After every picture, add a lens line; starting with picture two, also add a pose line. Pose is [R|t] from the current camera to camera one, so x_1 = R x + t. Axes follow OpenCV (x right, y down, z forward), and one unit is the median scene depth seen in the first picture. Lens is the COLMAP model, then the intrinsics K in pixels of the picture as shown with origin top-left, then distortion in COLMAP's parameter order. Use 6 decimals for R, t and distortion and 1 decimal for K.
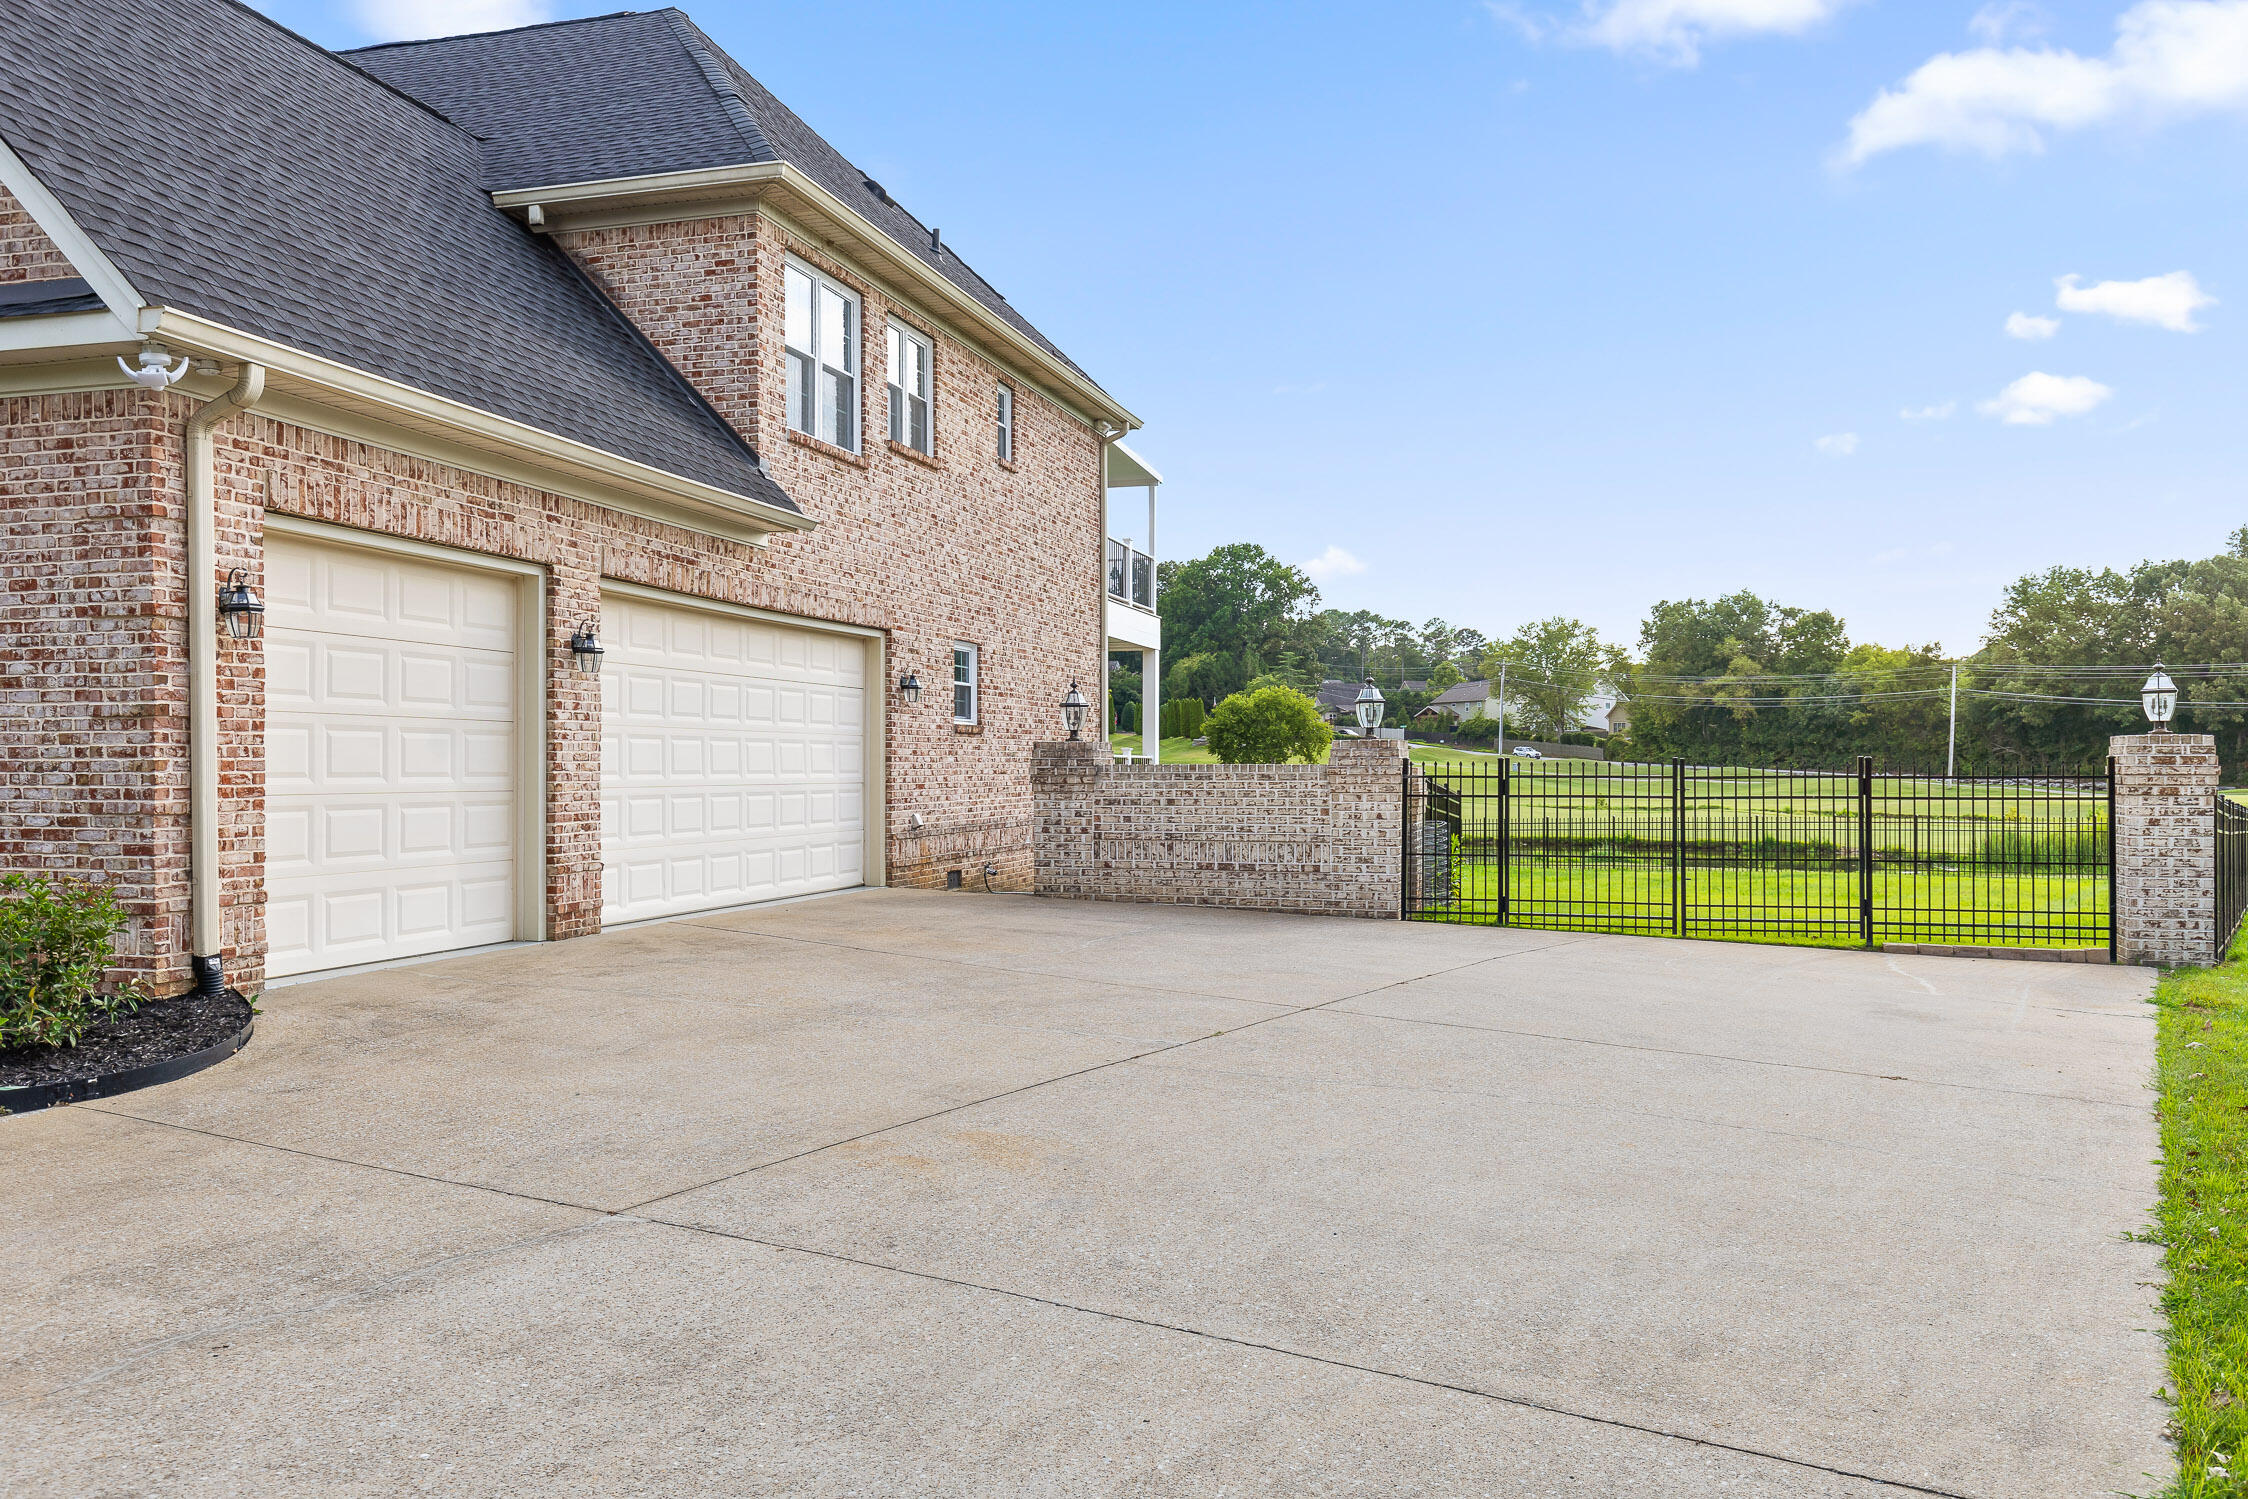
lens RADIAL K [[1732.0, 0, 1131.6], [0, 1732.0, 734.7], [0, 0, 1]] dist [-0.000024, 0.001660]
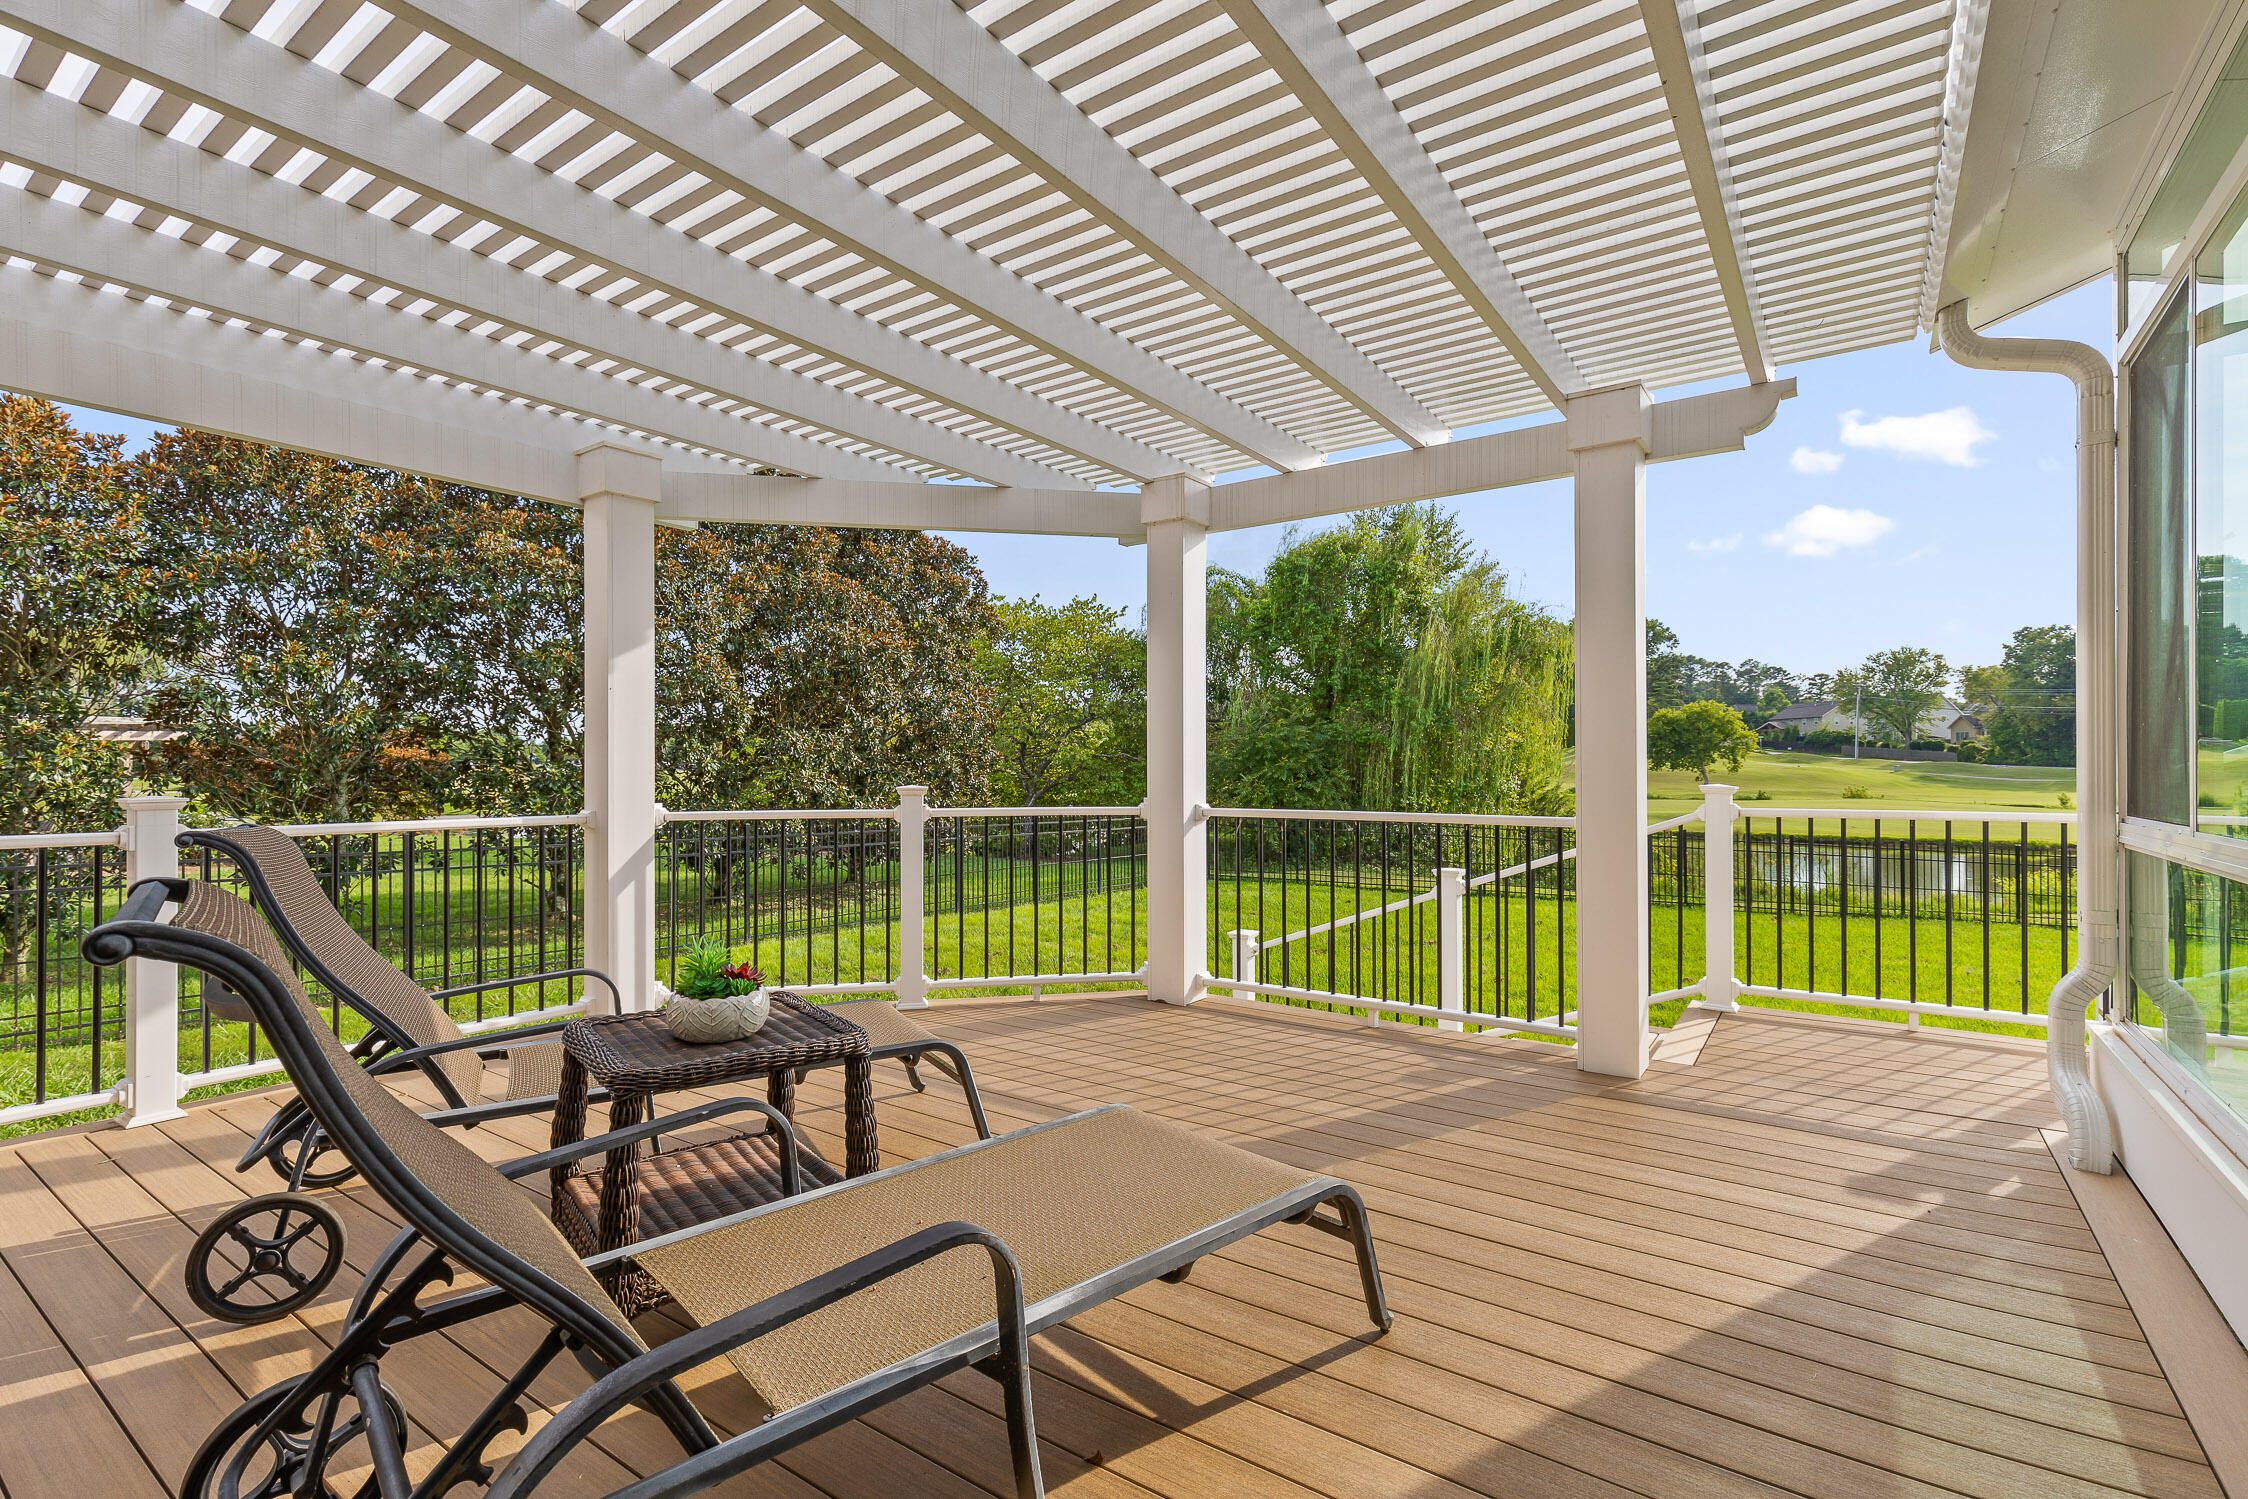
lens RADIAL K [[1028.7, 0, 1100.9], [0, 1028.7, 755.1], [0, 0, 1]] dist [0.002127, 0.000190]
pose [[0.936993, -0.007844, -0.349260, -0.043359], [0.009445, 0.999951, 0.002882, 0.002171], [0.349221, -0.005999, 0.937021, 0.128254]]
